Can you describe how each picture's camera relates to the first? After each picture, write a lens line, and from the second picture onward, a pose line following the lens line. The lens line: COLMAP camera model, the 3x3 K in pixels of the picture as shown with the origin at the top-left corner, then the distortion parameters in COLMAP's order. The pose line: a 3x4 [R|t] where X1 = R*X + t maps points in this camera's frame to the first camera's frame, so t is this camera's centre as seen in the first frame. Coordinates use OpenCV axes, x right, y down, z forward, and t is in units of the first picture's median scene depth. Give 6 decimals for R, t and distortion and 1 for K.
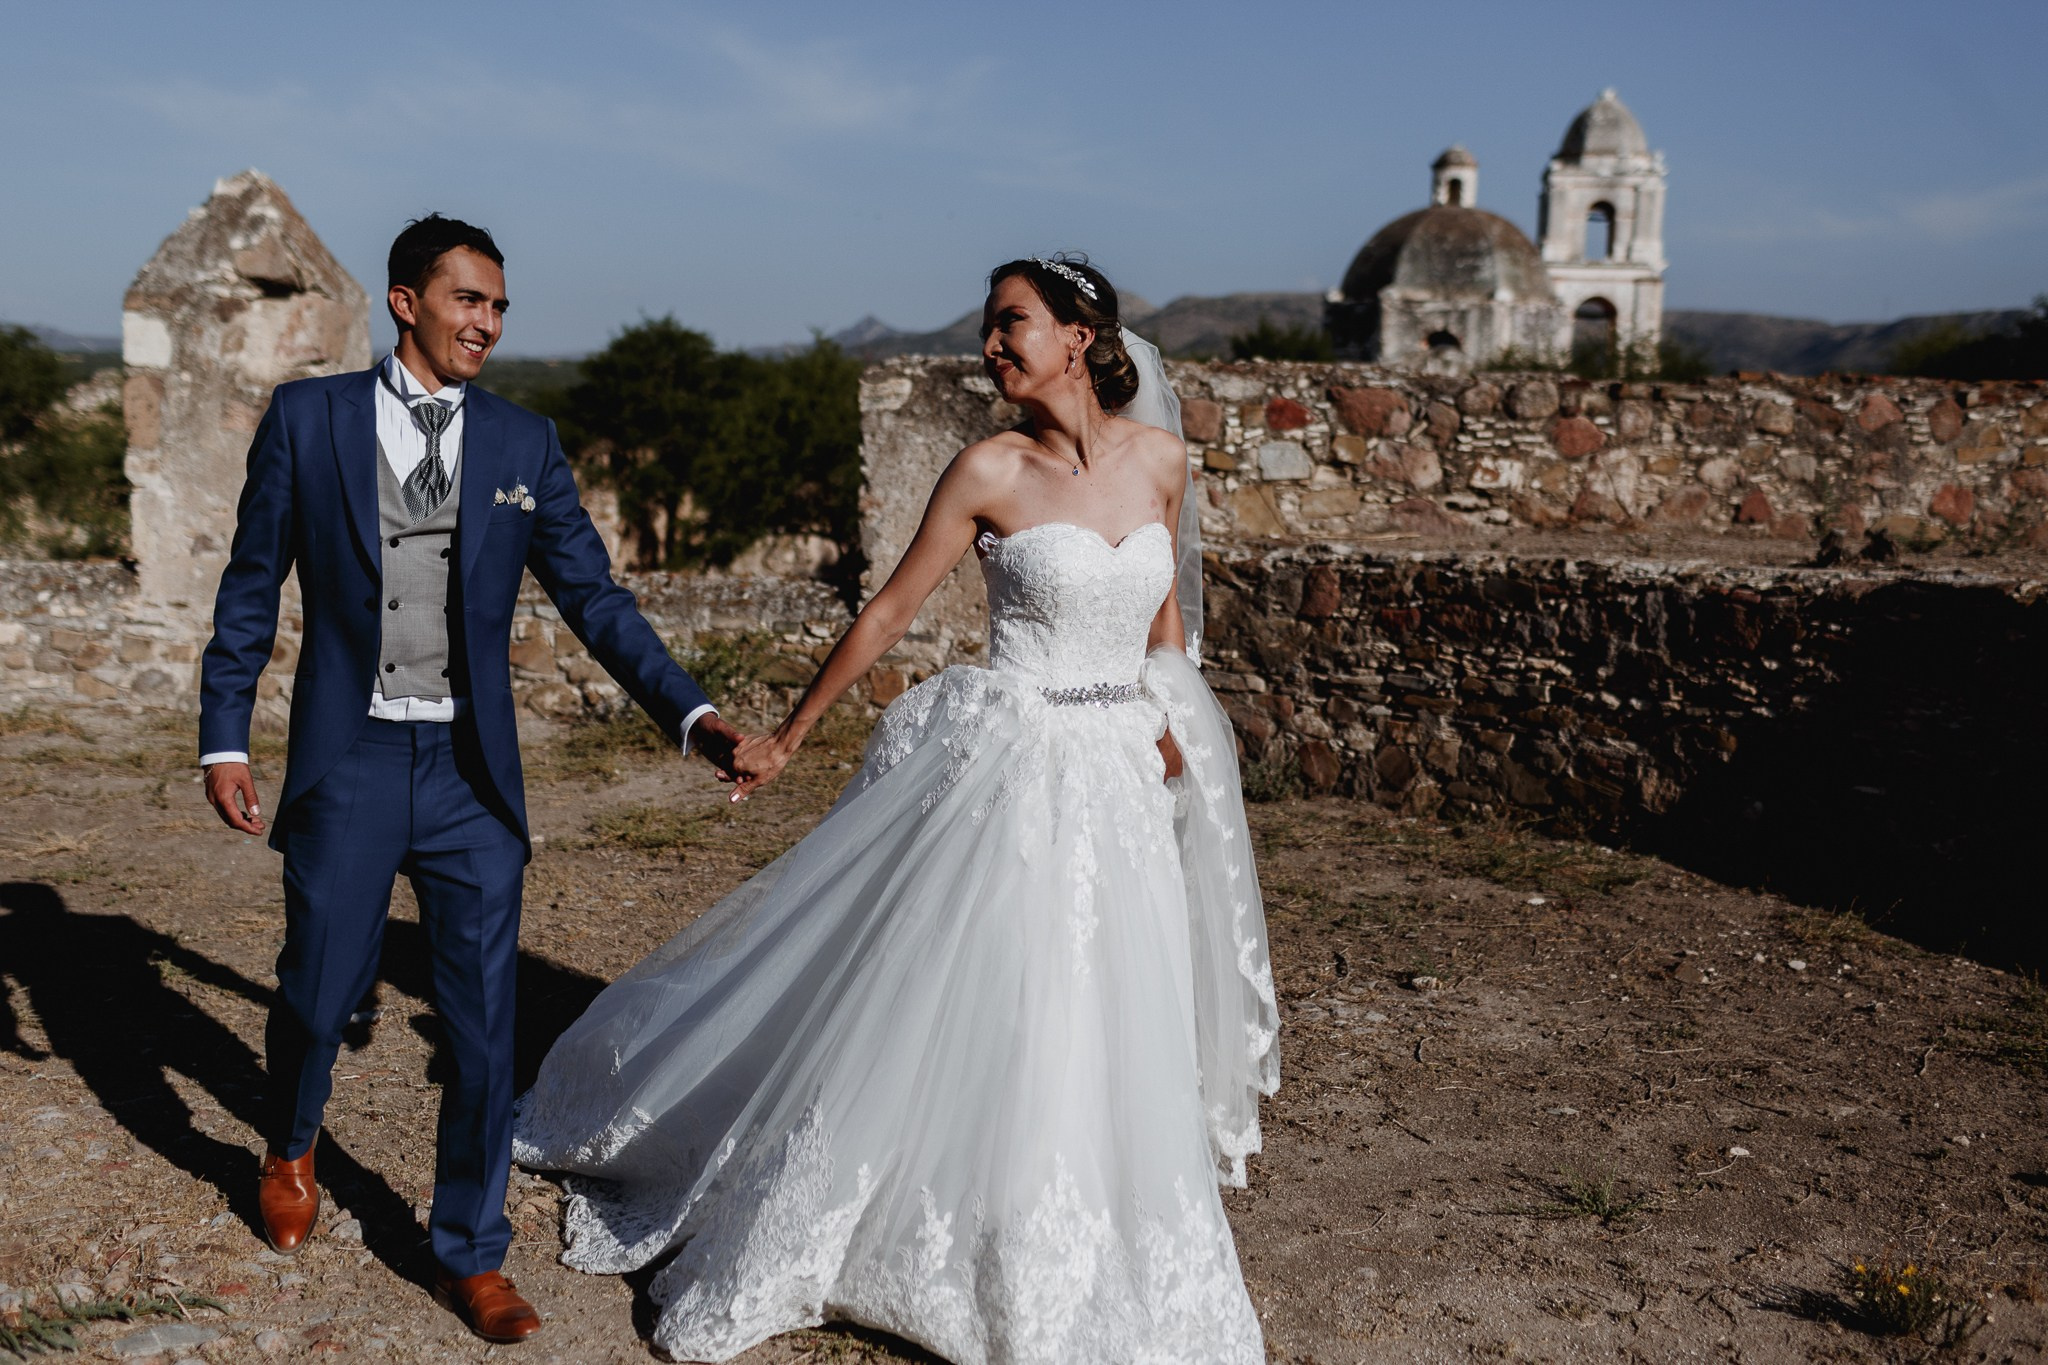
lens RADIAL K [[2049.9, 0, 1024.0], [0, 2049.9, 682.5], [0, 0, 1]] dist [0.055483, 0.001109]
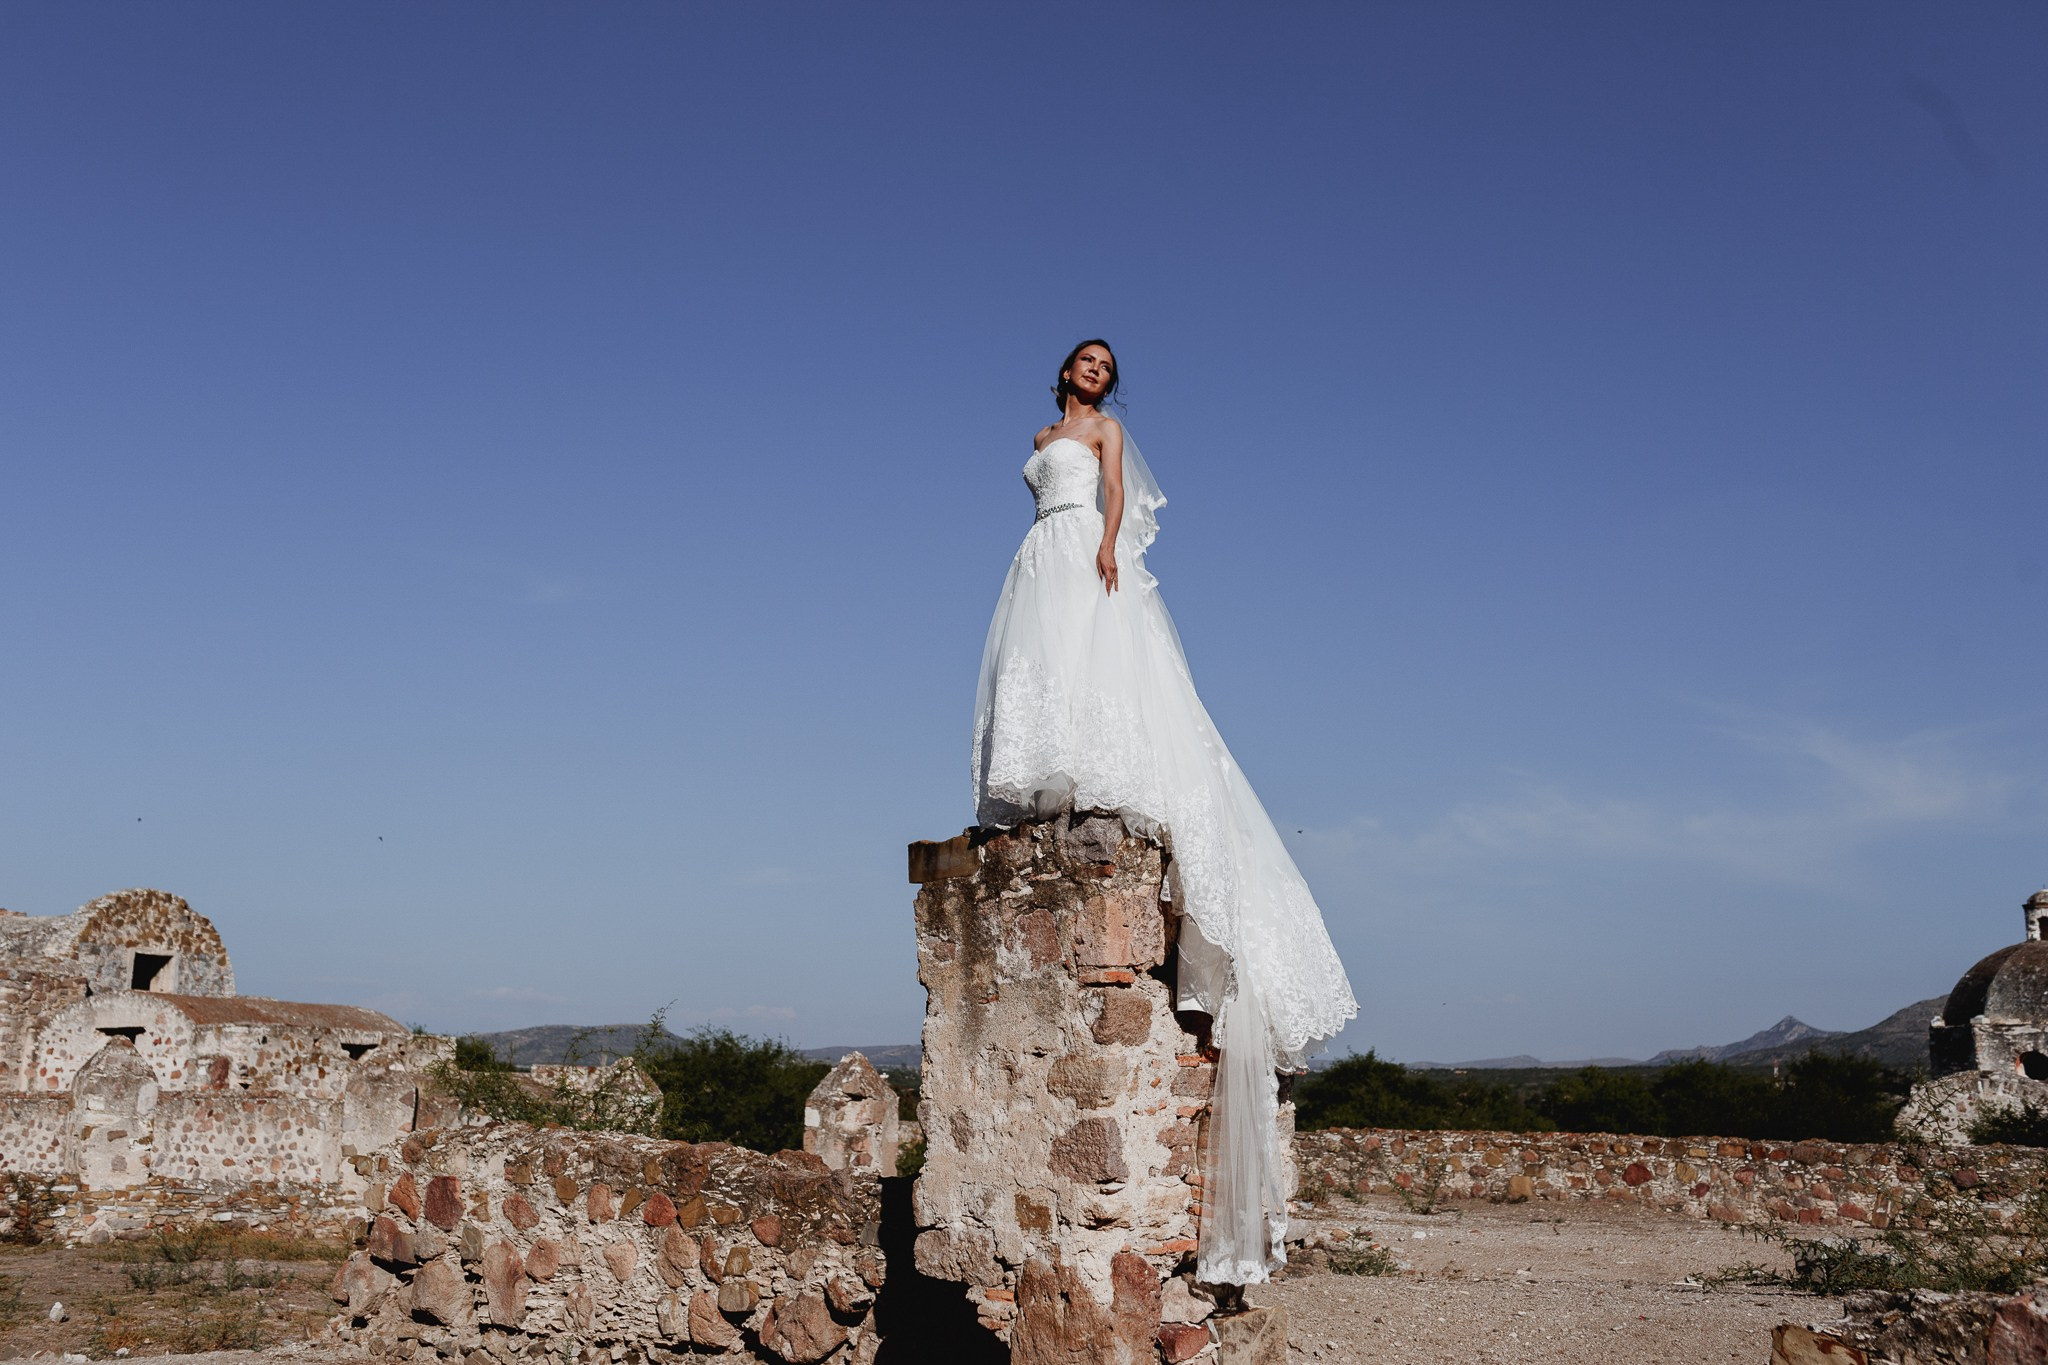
lens RADIAL K [[2222.4, 0, 1023.9], [0, 2222.4, 731.4], [0, 0, 1]] dist [-0.005953, 0.012828]
pose [[0.898301, -0.081303, -0.431793, 1.138134], [-0.050831, 0.956903, -0.285925, 0.172847], [0.436430, 0.278796, 0.855454, -1.534744]]
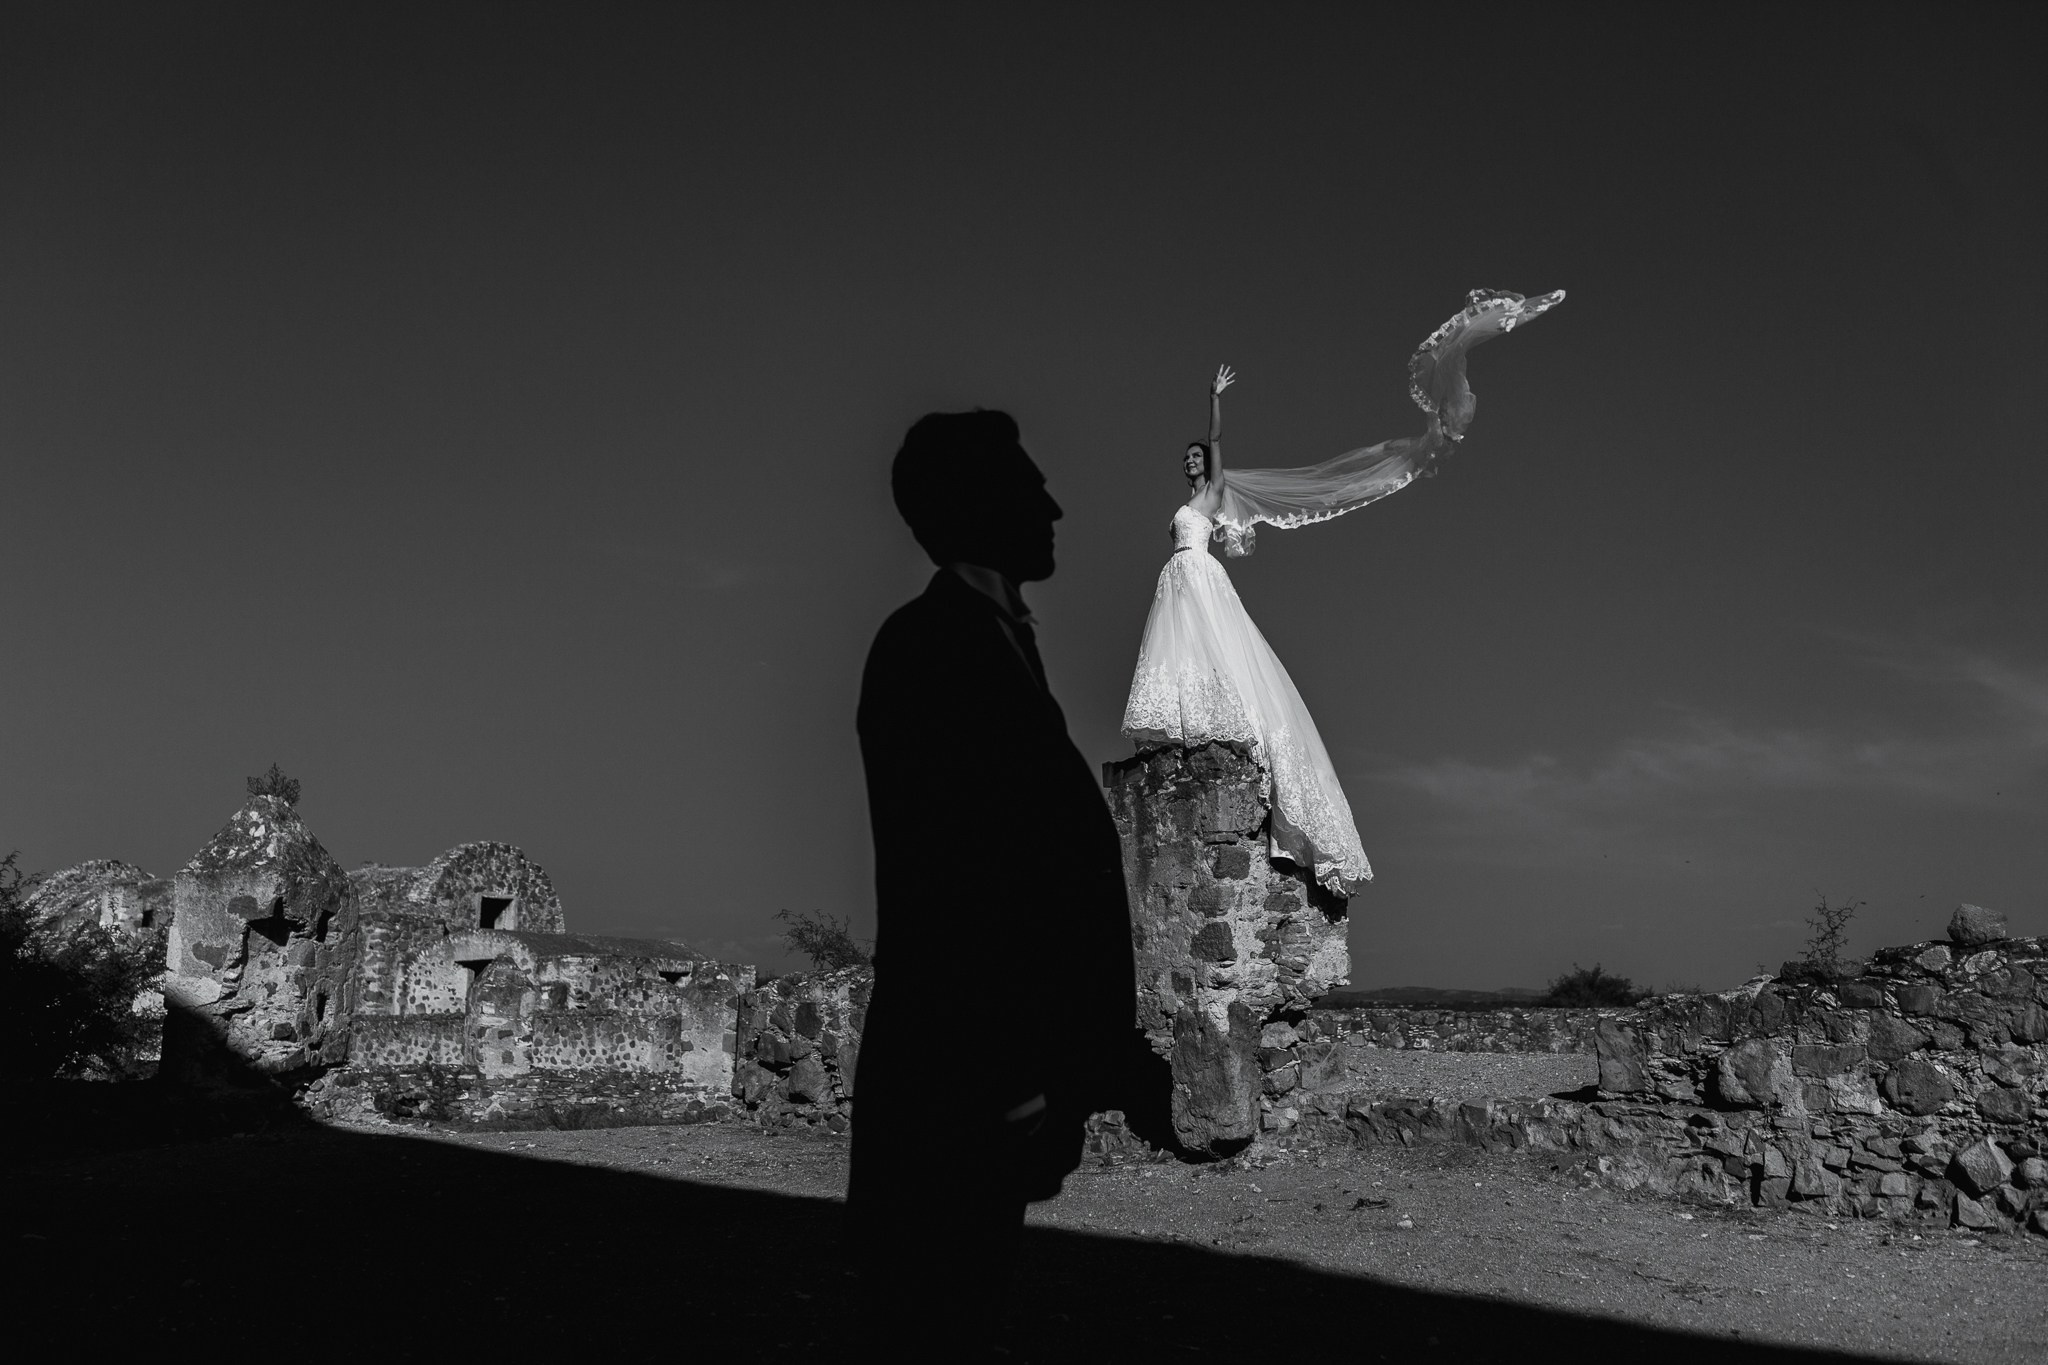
lens RADIAL K [[2222.4, 0, 1023.9], [0, 2222.4, 731.4], [0, 0, 1]] dist [-0.005953, 0.012828]
pose [[0.840214, -0.099323, -0.533082, 1.409289], [-0.048965, 0.965169, -0.257005, 0.303663], [0.540040, 0.242042, 0.806084, -1.934860]]
